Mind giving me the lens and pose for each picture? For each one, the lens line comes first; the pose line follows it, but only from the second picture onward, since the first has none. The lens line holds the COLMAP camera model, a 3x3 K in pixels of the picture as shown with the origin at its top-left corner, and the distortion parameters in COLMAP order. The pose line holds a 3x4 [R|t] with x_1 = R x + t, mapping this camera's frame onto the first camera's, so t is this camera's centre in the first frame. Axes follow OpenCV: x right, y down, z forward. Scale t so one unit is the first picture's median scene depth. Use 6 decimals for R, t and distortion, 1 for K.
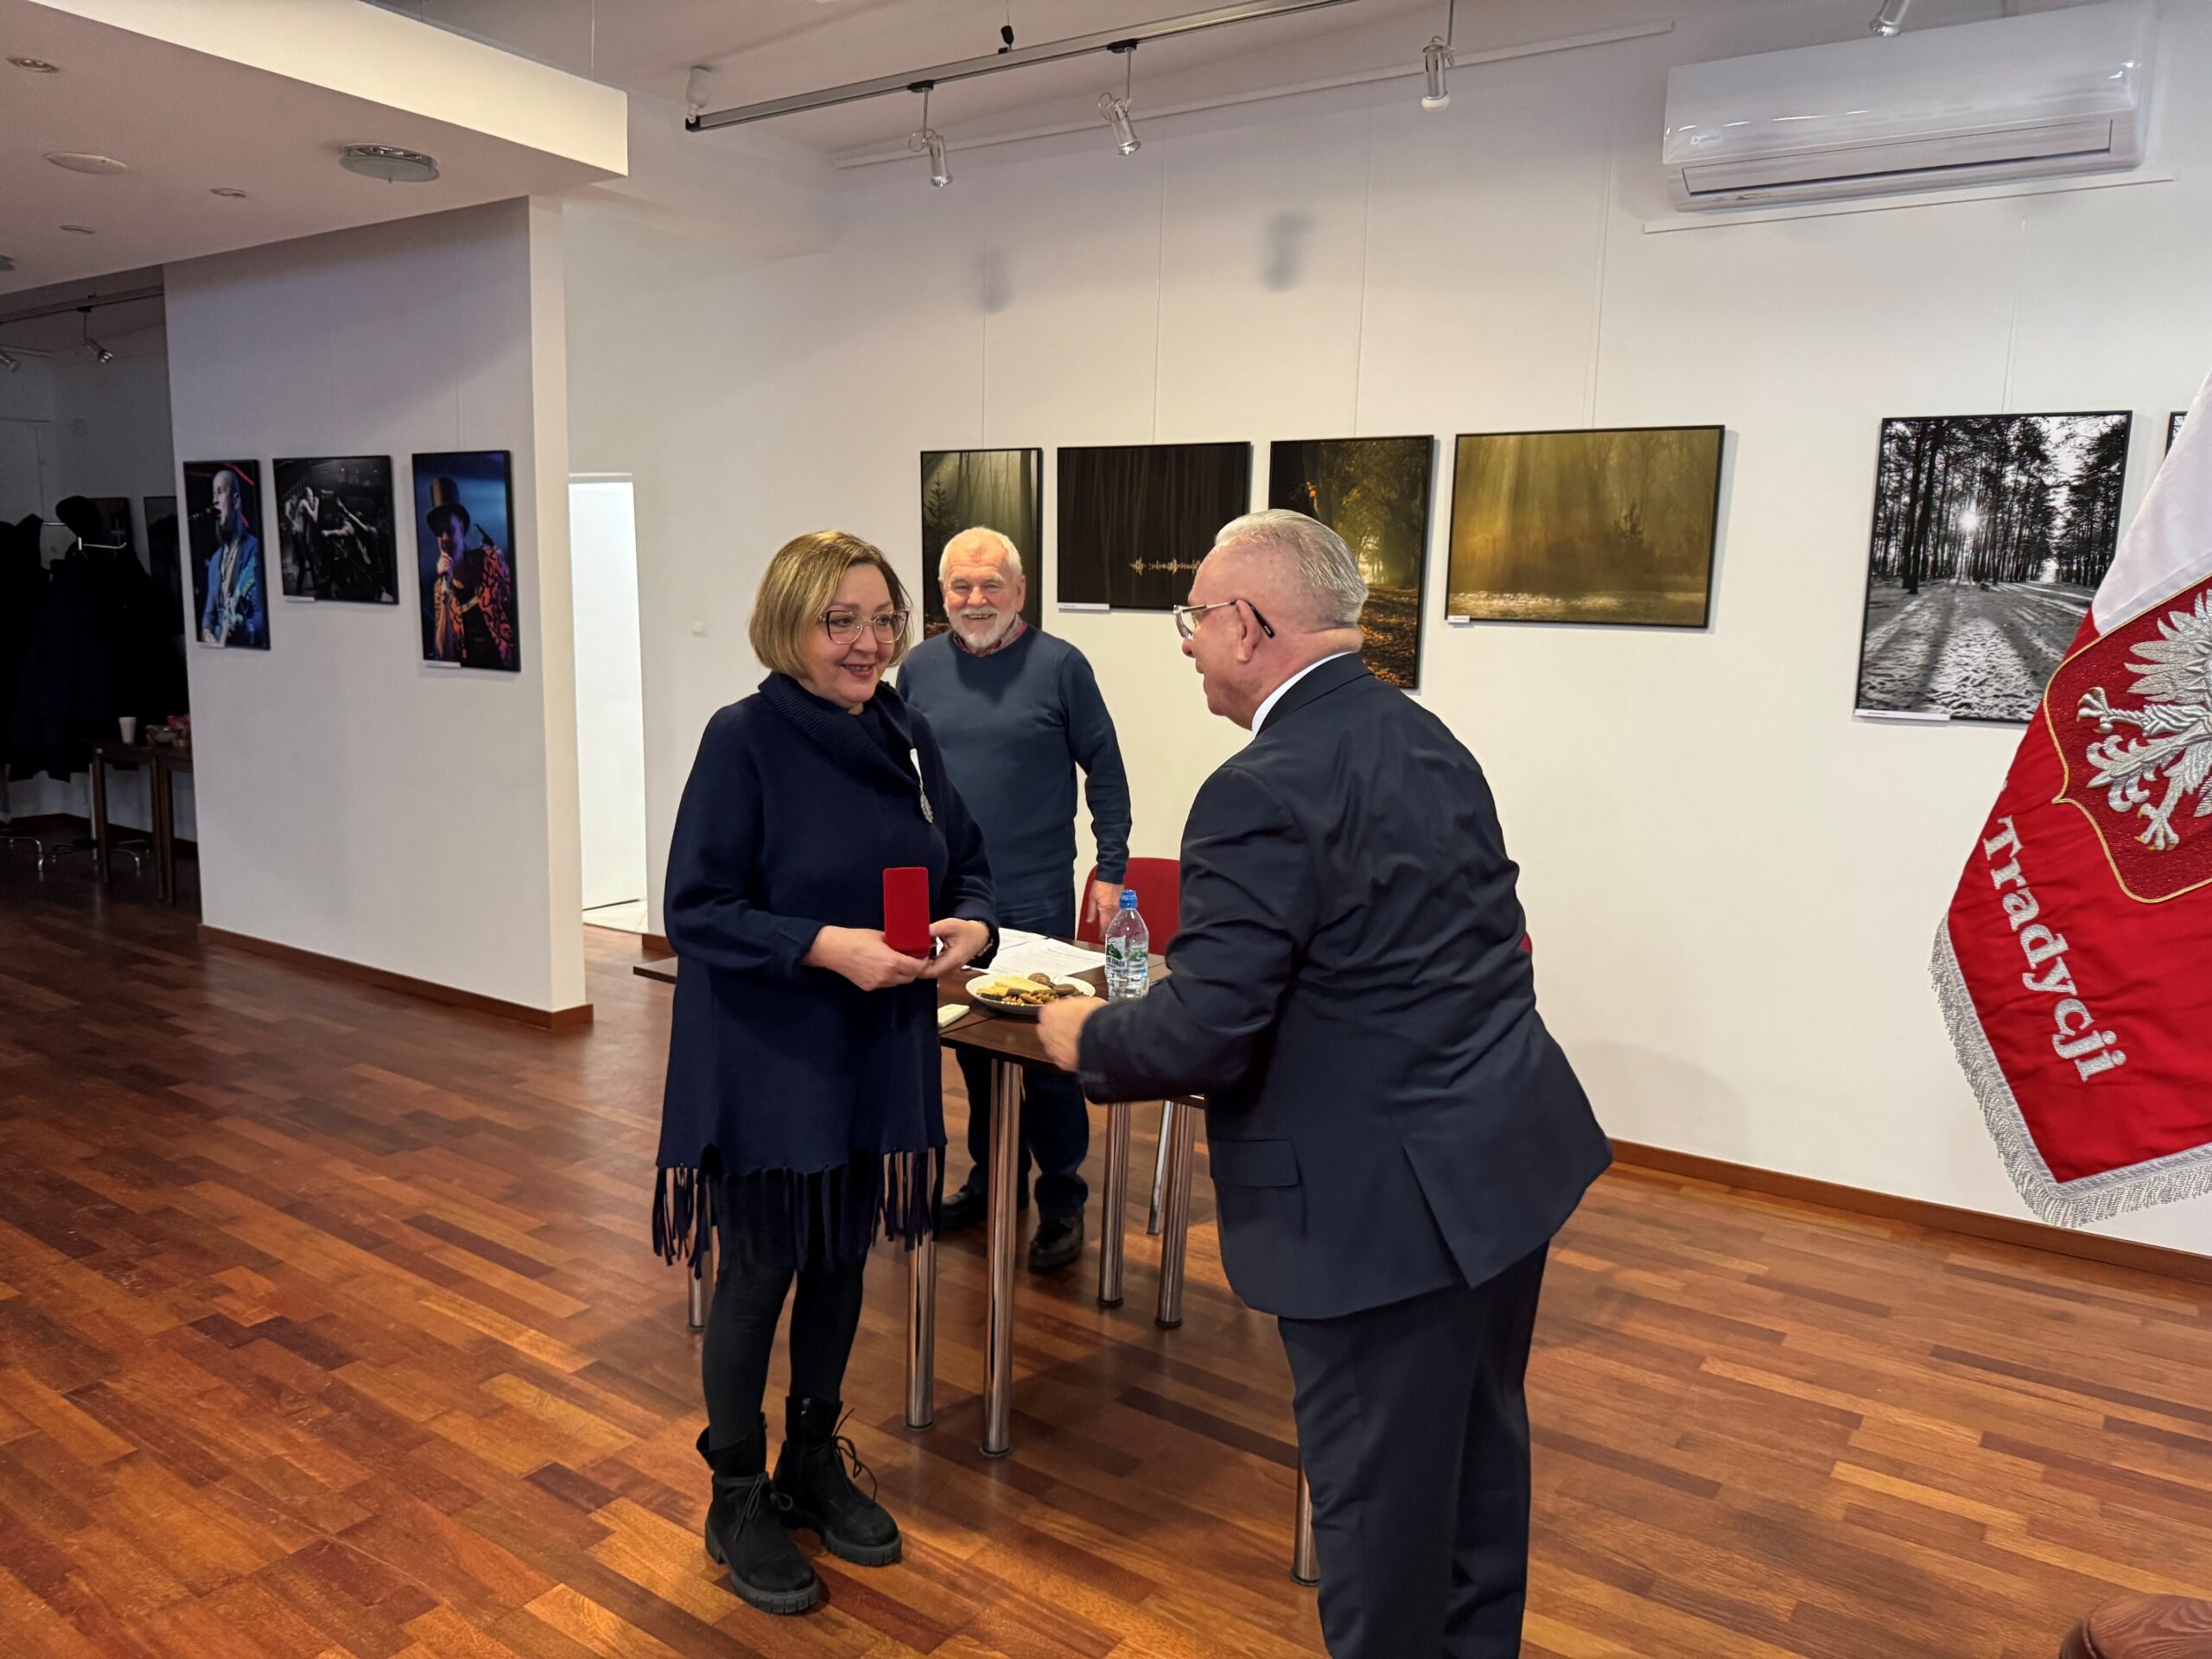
lens RADIAL K [[1583.2, 0, 1116.2], [0, 1583.2, 842.3], [0, 0, 1]] dist [0.001534, -0.006177]
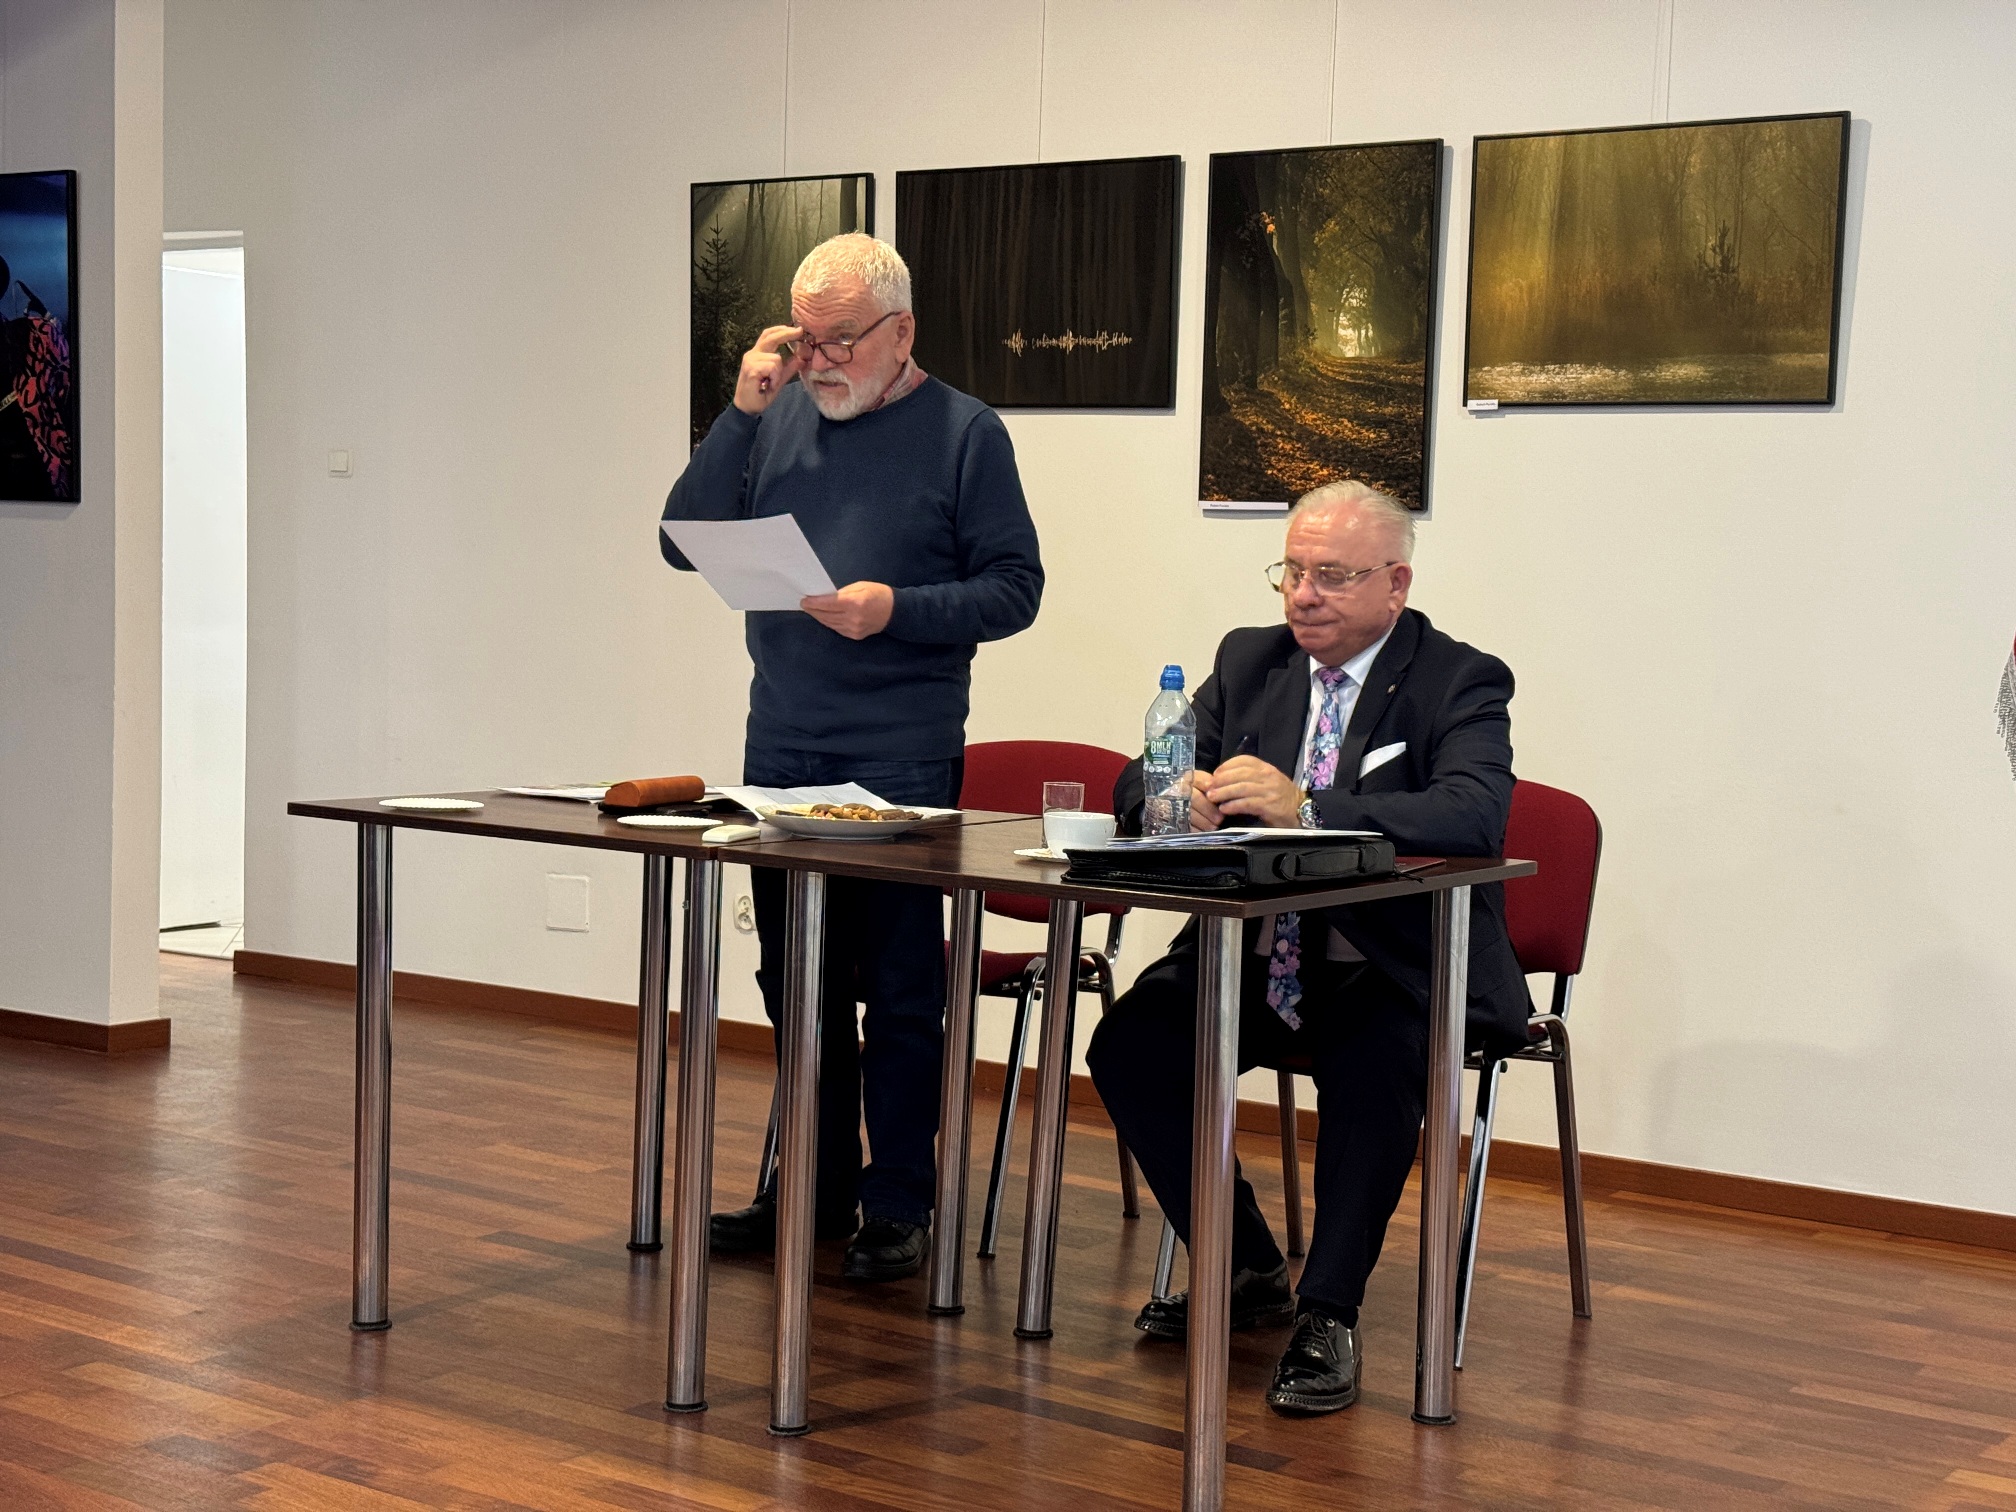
lens RADIAL K [[2826.6, 0, 998.4], [0, 2826.6, 773.9], [0, 0, 1]] dist [0.161475, -0.252842]
pose [[0.999961, 0.005734, -0.006660, 0.020762], [-0.006288, 0.996243, -0.086371, 0.143349], [0.006140, 0.086409, 0.996241, -0.245071]]
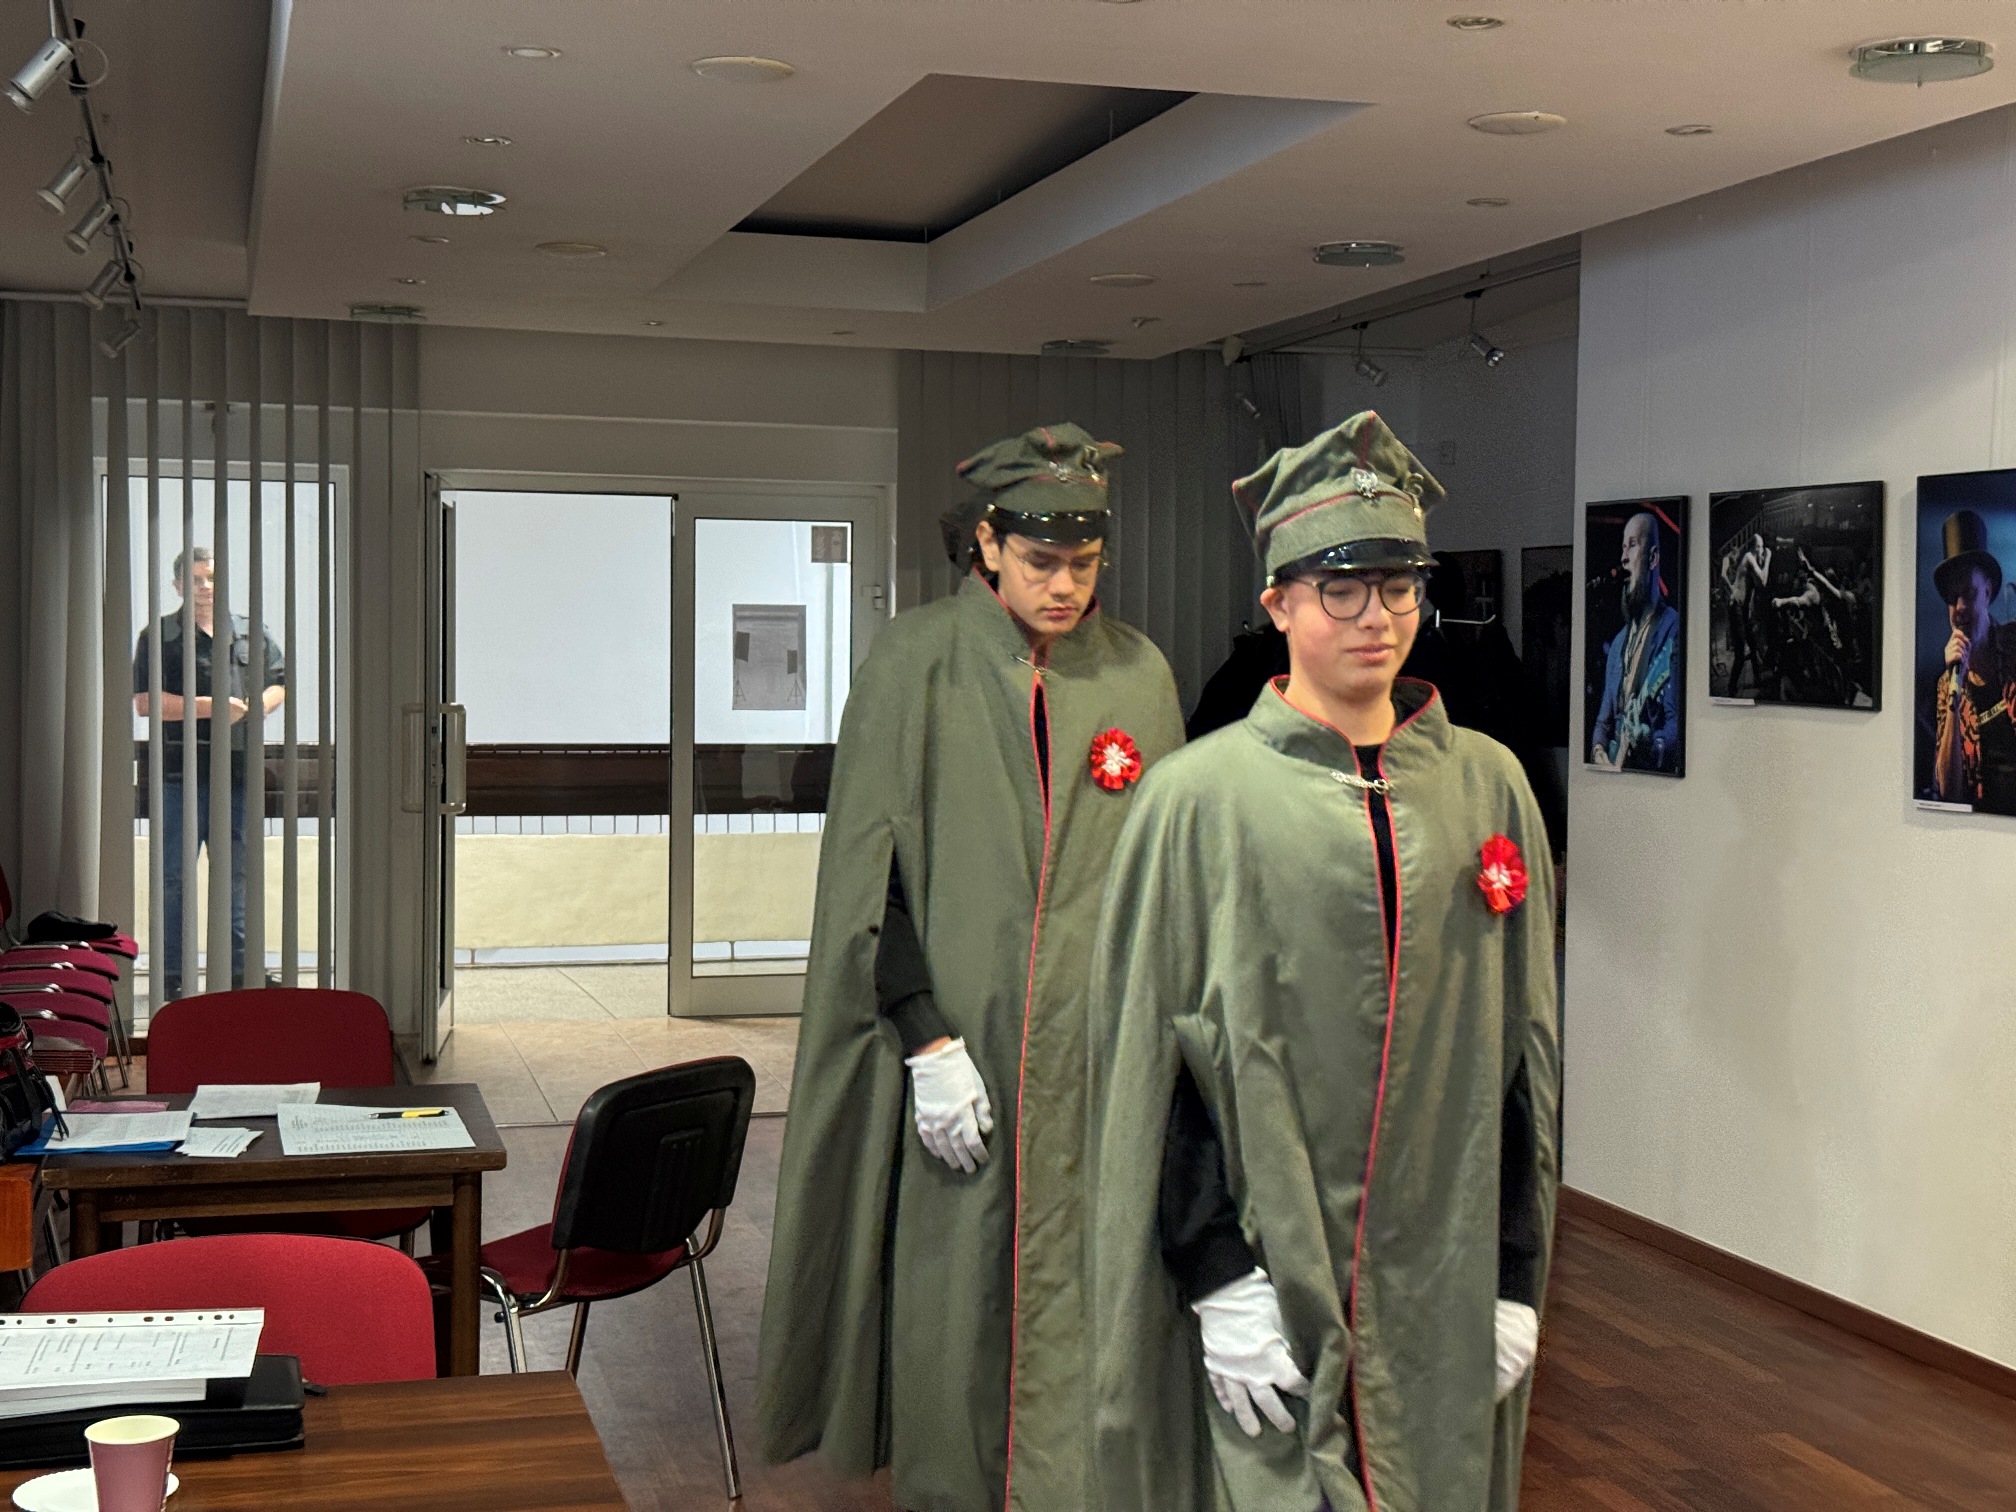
lens RADIAL K [[2811.1, 0, 1002.6], [0, 2811.1, 762.9], [0, 0, 1]] dist [0.185589, -0.465755]
pose [[0.756300, 0.011271, -0.654127, 0.038614], [-0.090515, 0.992039, -0.087559, 0.002826], [0.647933, 0.125429, 0.751299, -0.116429]]
